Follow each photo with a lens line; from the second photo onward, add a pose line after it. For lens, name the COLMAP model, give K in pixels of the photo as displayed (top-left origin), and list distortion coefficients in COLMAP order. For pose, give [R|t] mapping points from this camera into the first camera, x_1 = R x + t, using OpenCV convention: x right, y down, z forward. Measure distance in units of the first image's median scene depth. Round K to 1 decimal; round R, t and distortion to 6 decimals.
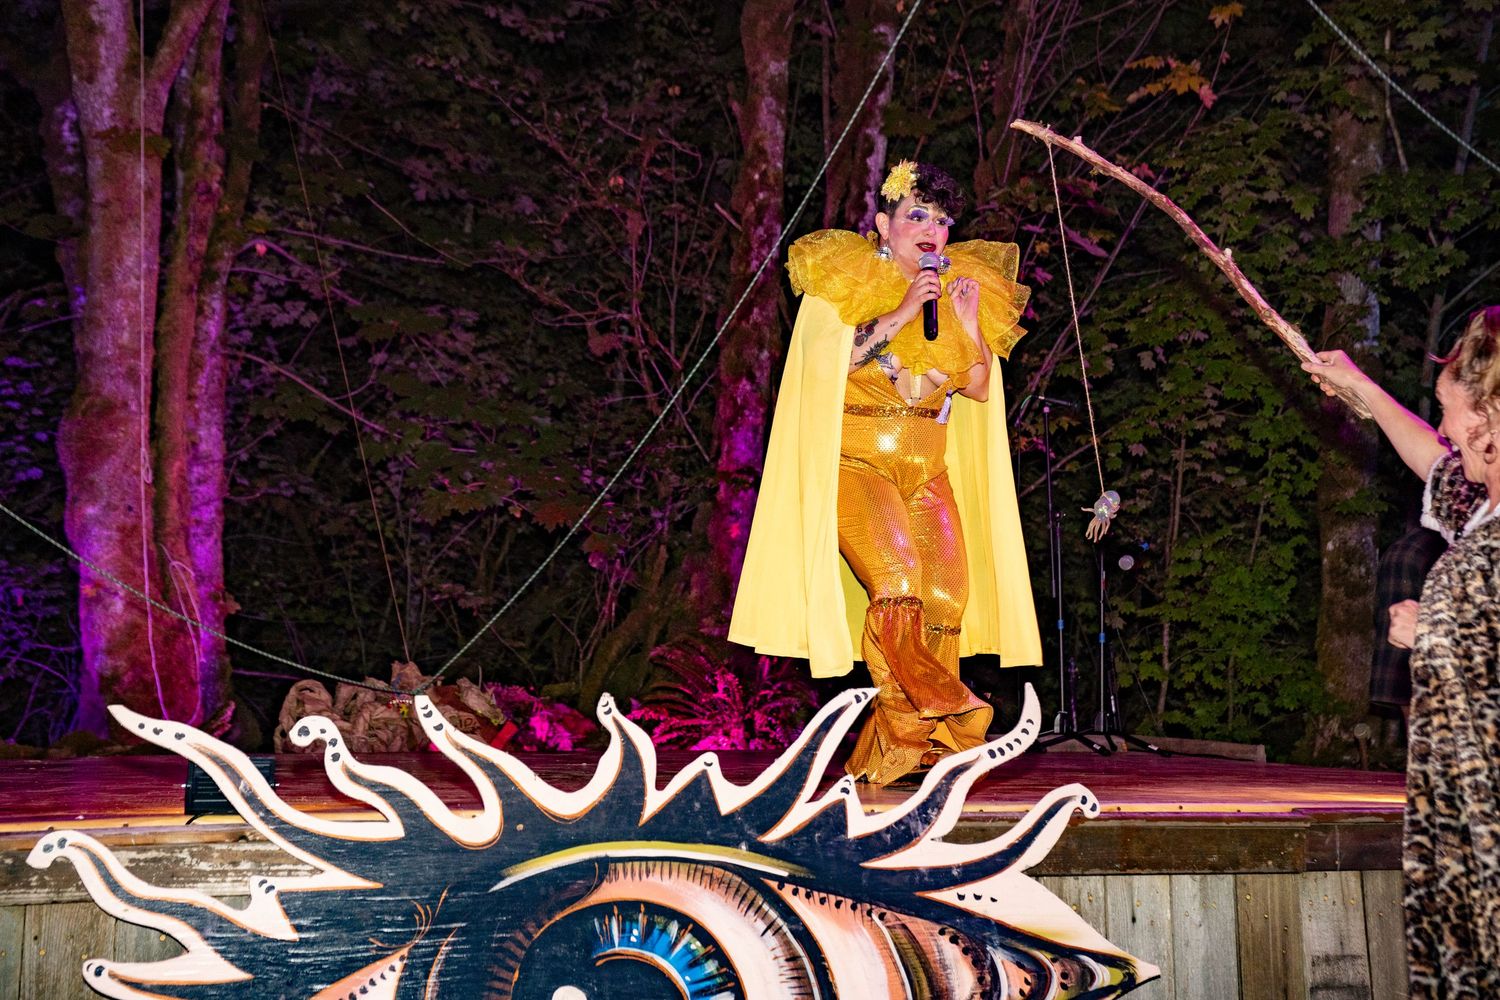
lens RADIAL K [[1953.9, 0, 750.0], [0, 1953.9, 500.0], [0, 0, 1]] dist [0.021595, 0.479089]
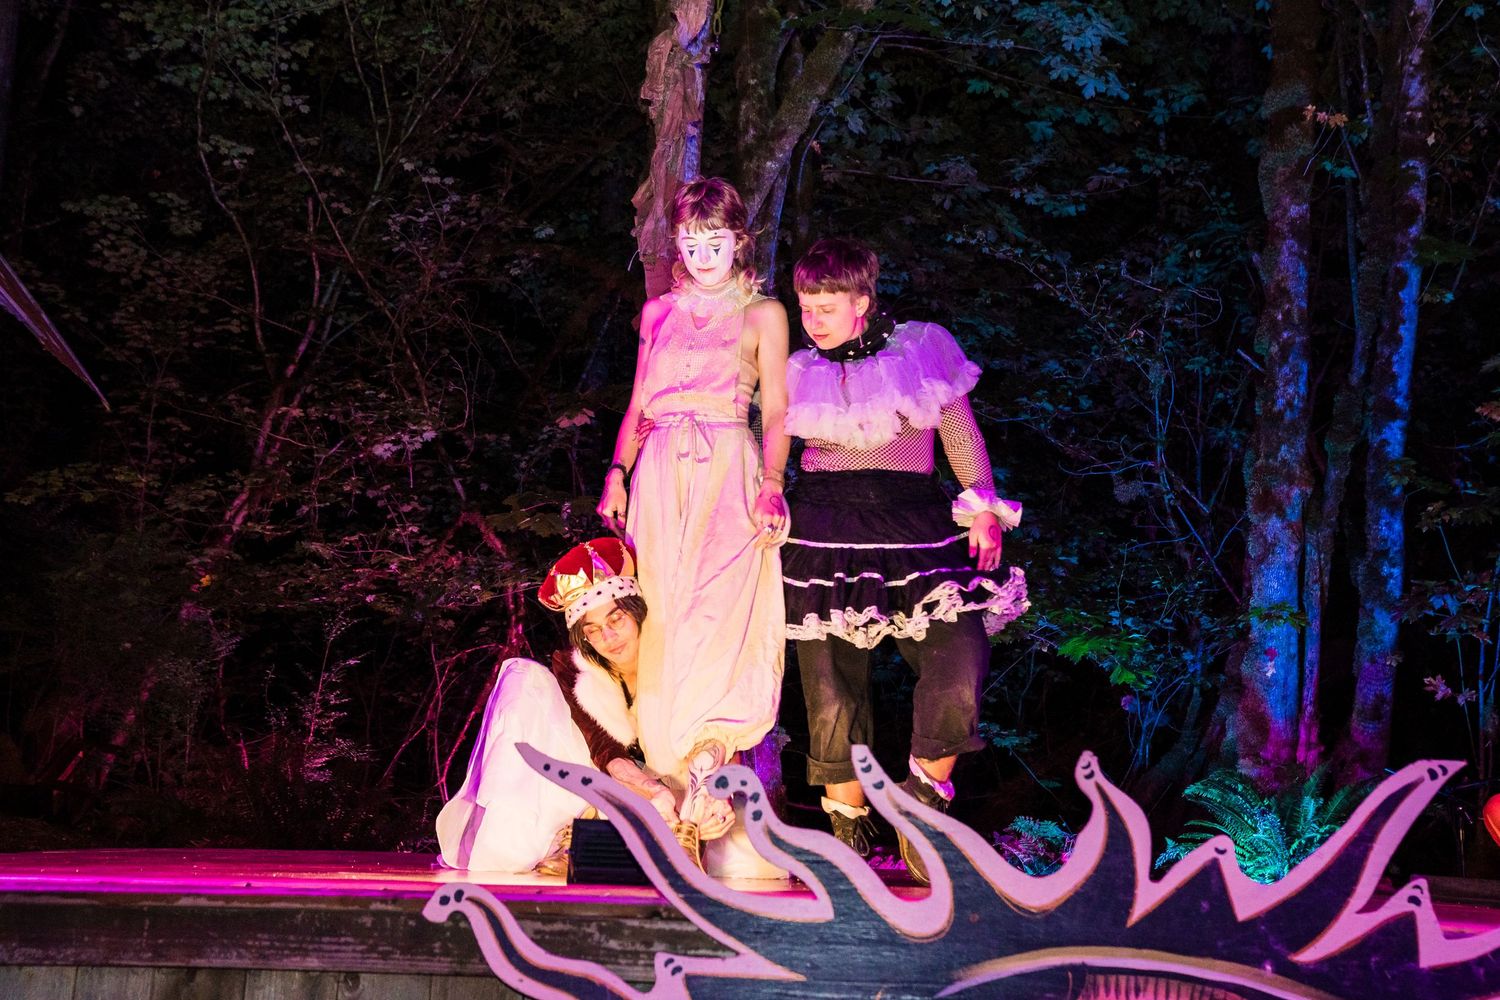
lens RADIAL K [[1580.4, 0, 750.0], [0, 1580.4, 500.0], [0, 0, 1]] dist [0.076919, -0.005883]
pose [[0.946268, -0.038016, -0.321140, 0.005395], [-0.004200, 0.991538, -0.129752, 0.036623], [0.323355, 0.124129, 0.938101, 0.150269]]
